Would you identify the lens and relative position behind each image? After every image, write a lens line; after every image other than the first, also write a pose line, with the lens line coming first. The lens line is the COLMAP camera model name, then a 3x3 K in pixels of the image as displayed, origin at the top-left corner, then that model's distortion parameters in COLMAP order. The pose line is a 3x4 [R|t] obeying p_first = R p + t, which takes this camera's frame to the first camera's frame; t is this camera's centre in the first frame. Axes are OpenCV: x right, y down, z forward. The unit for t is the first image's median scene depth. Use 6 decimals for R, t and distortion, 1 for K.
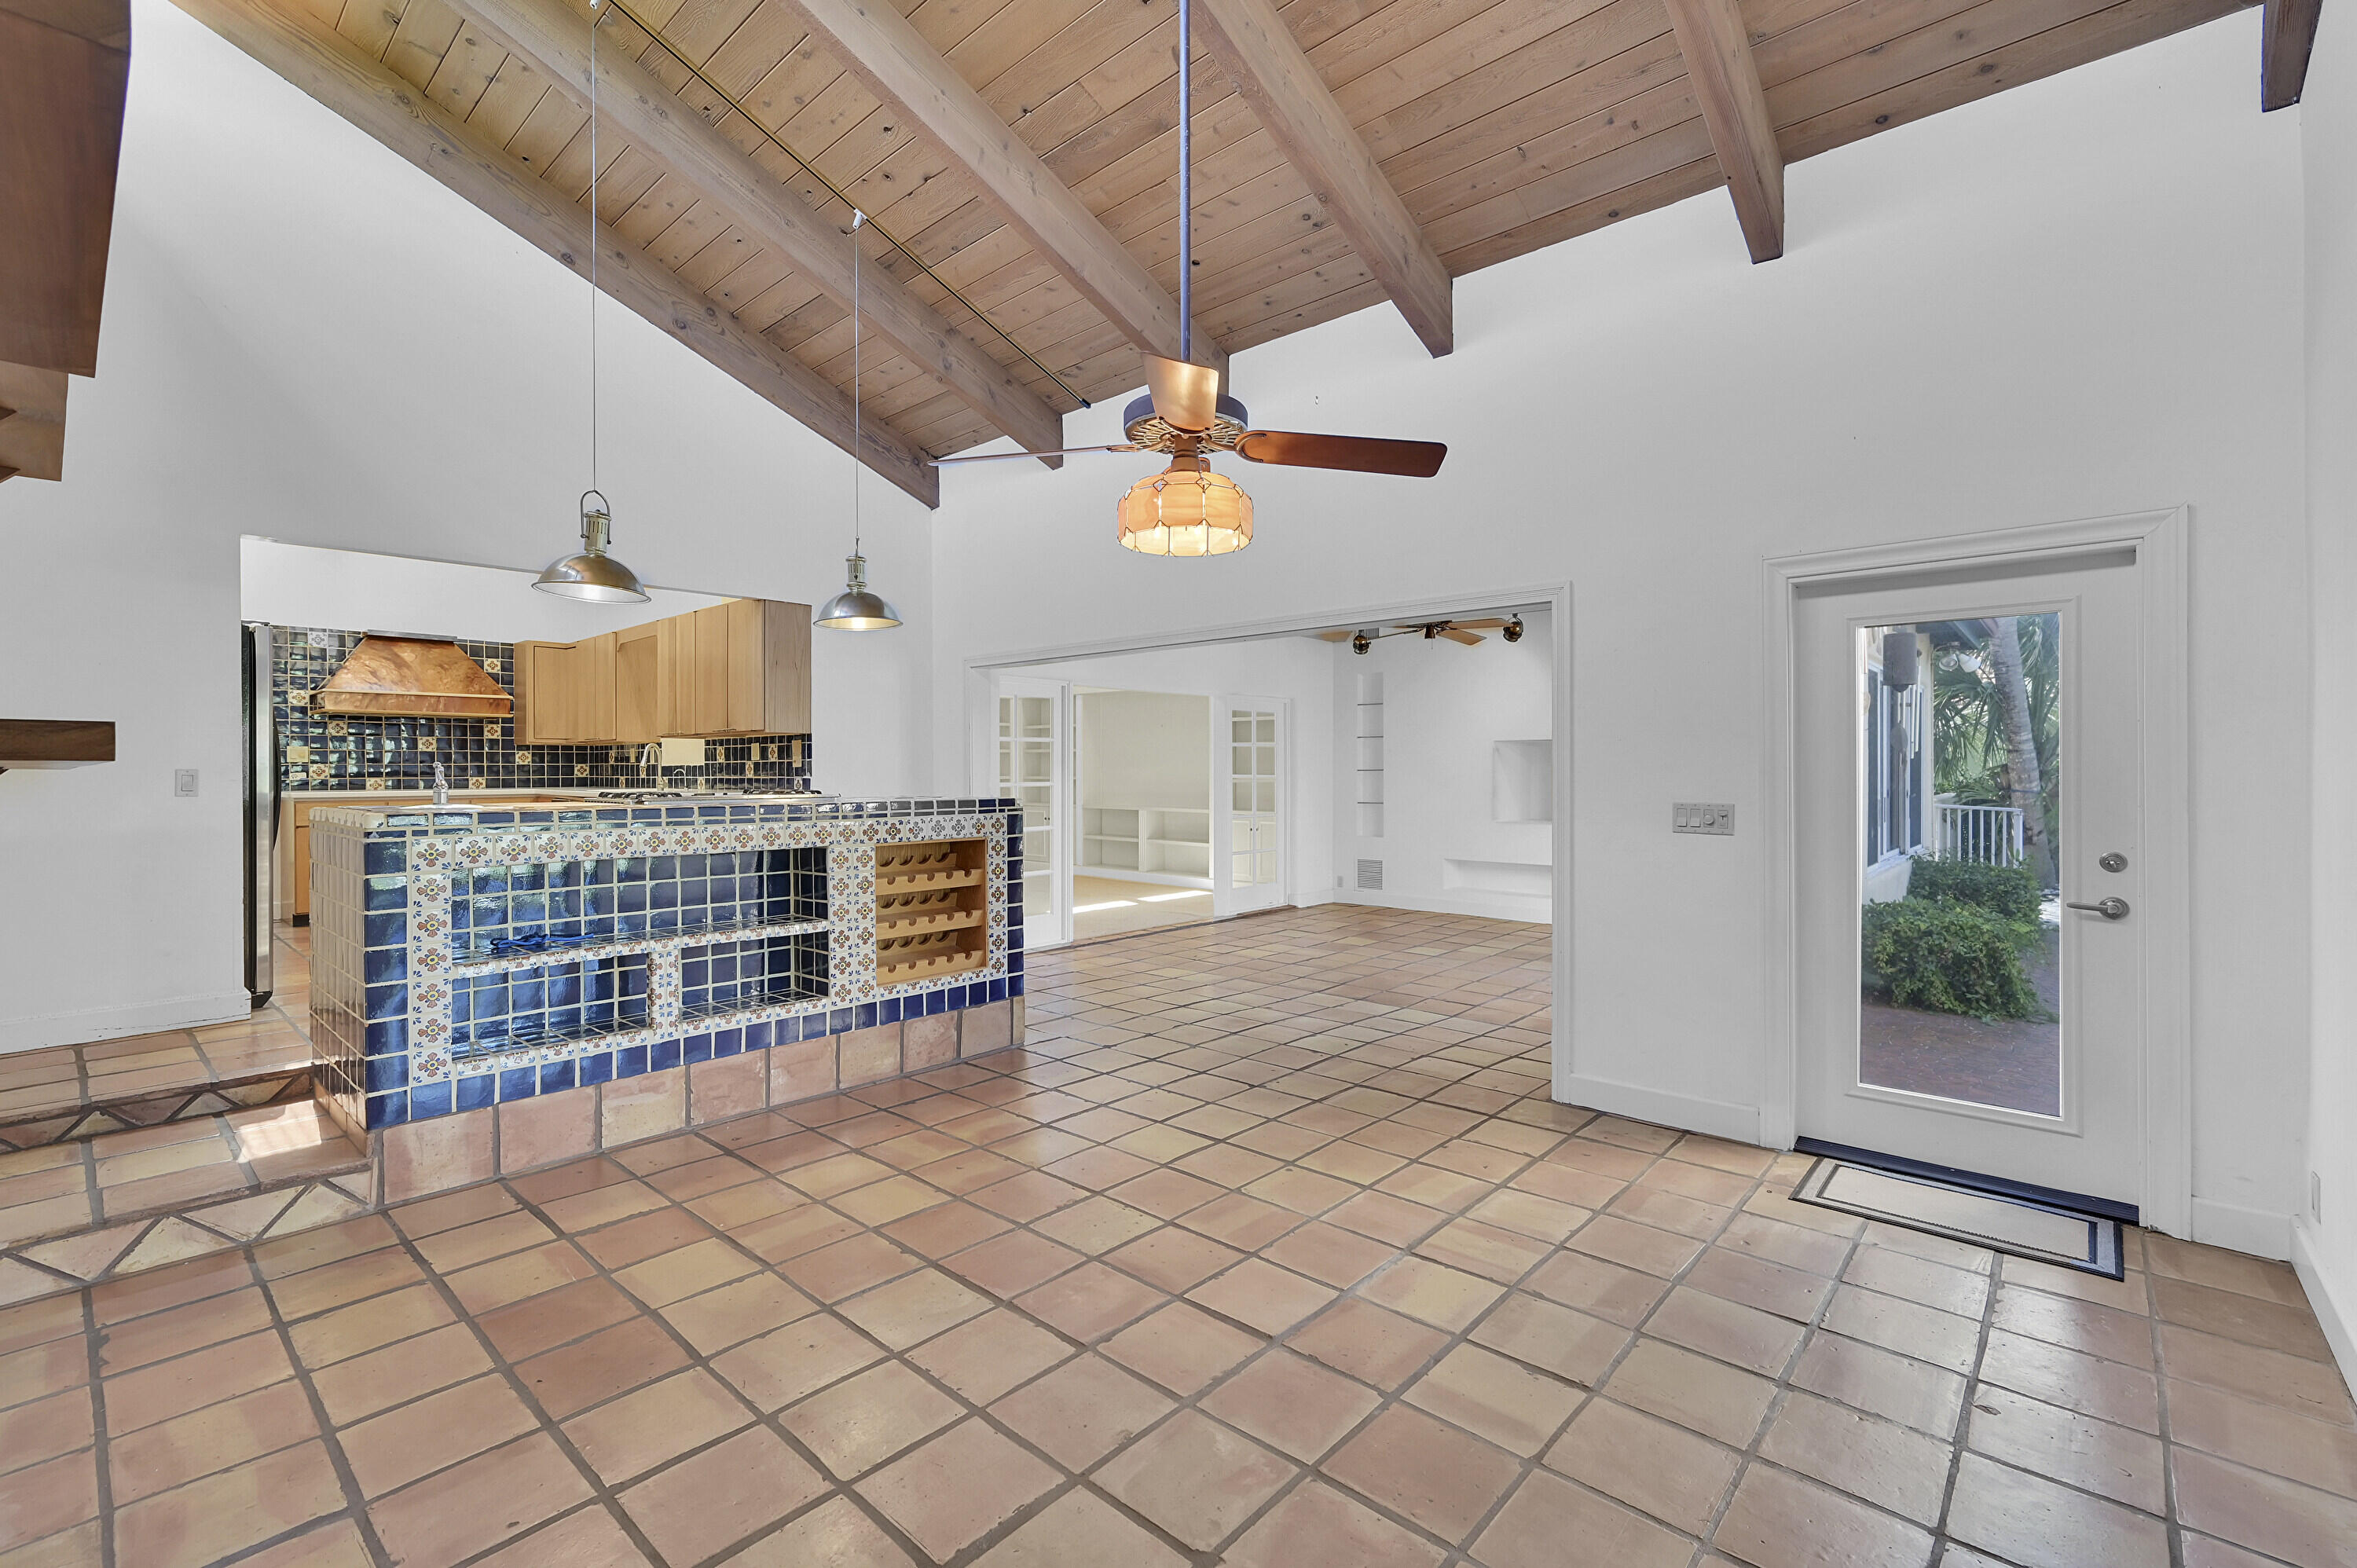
lens RADIAL K [[1008.3, 0, 1179.5], [0, 1008.3, 772.6], [0, 0, 1]] dist [0.000615, 0.000478]
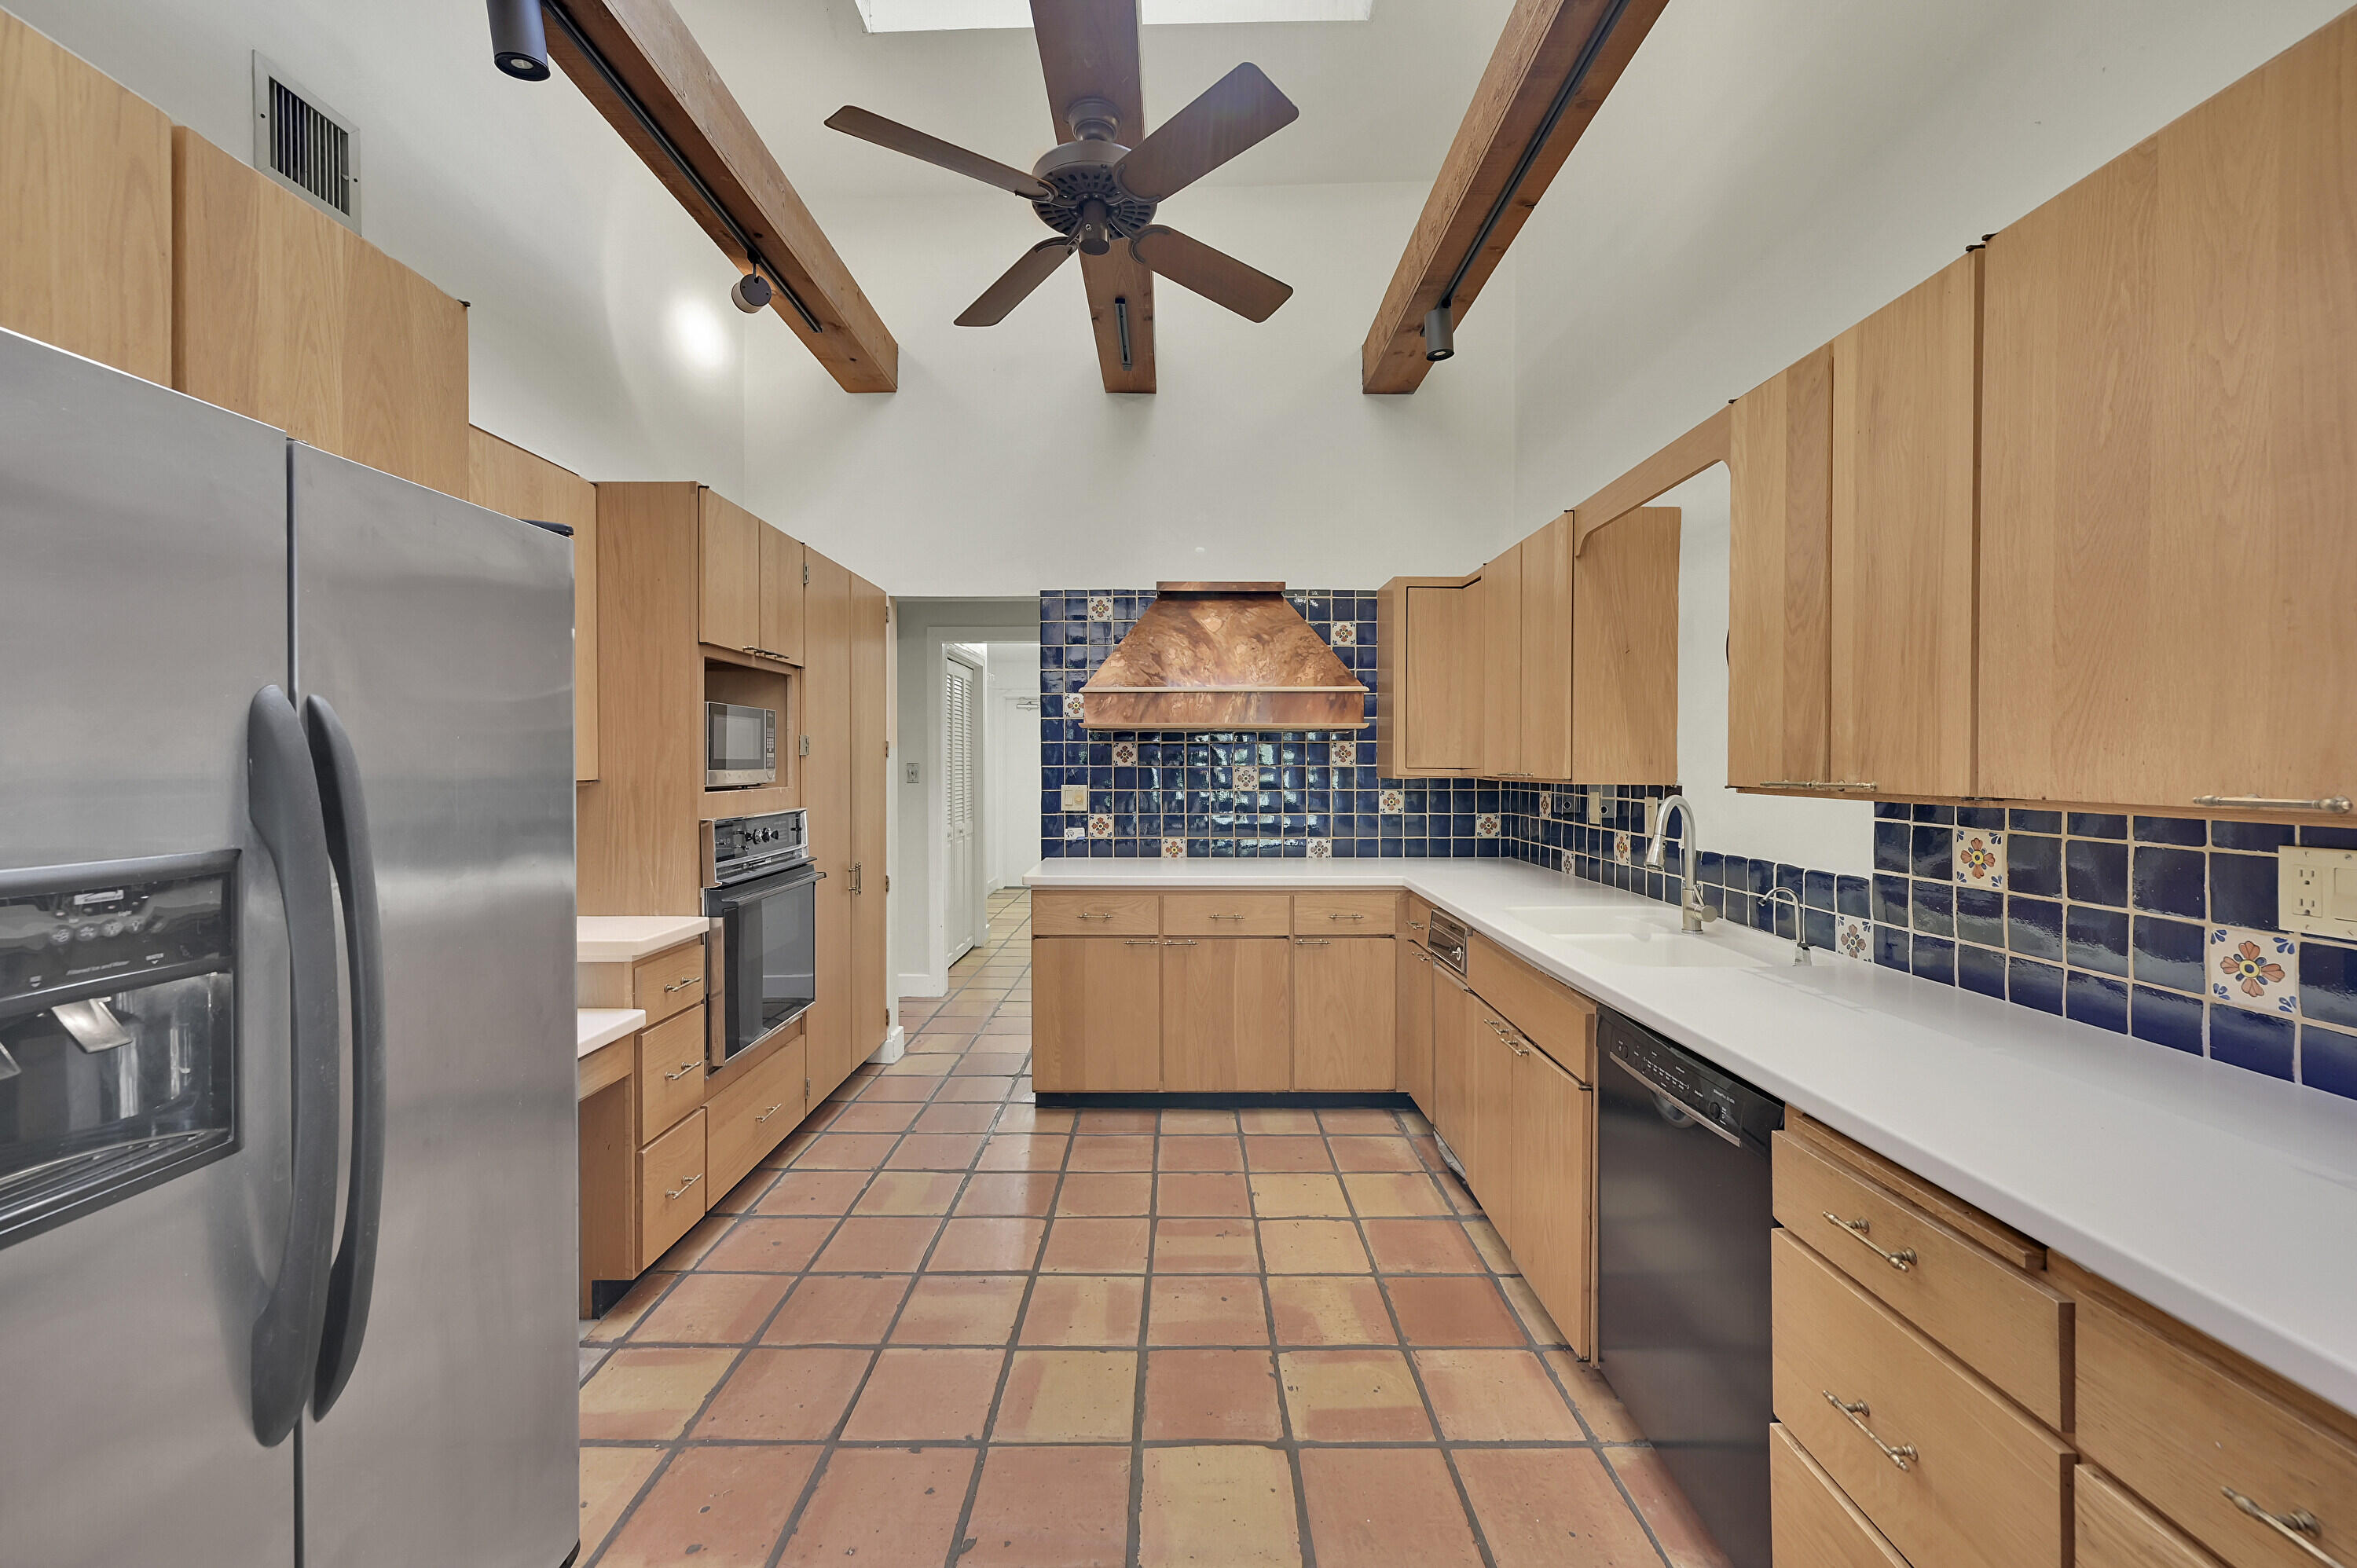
lens RADIAL K [[955.8, 0, 1178.2], [0, 955.8, 782.5], [0, 0, 1]] dist [-0.002060, 0.000950]
pose [[0.669946, 0.013752, -0.742282, -0.613161], [-0.005811, 0.999895, 0.013280, -0.055123], [0.742387, -0.004583, 0.669956, 1.011213]]
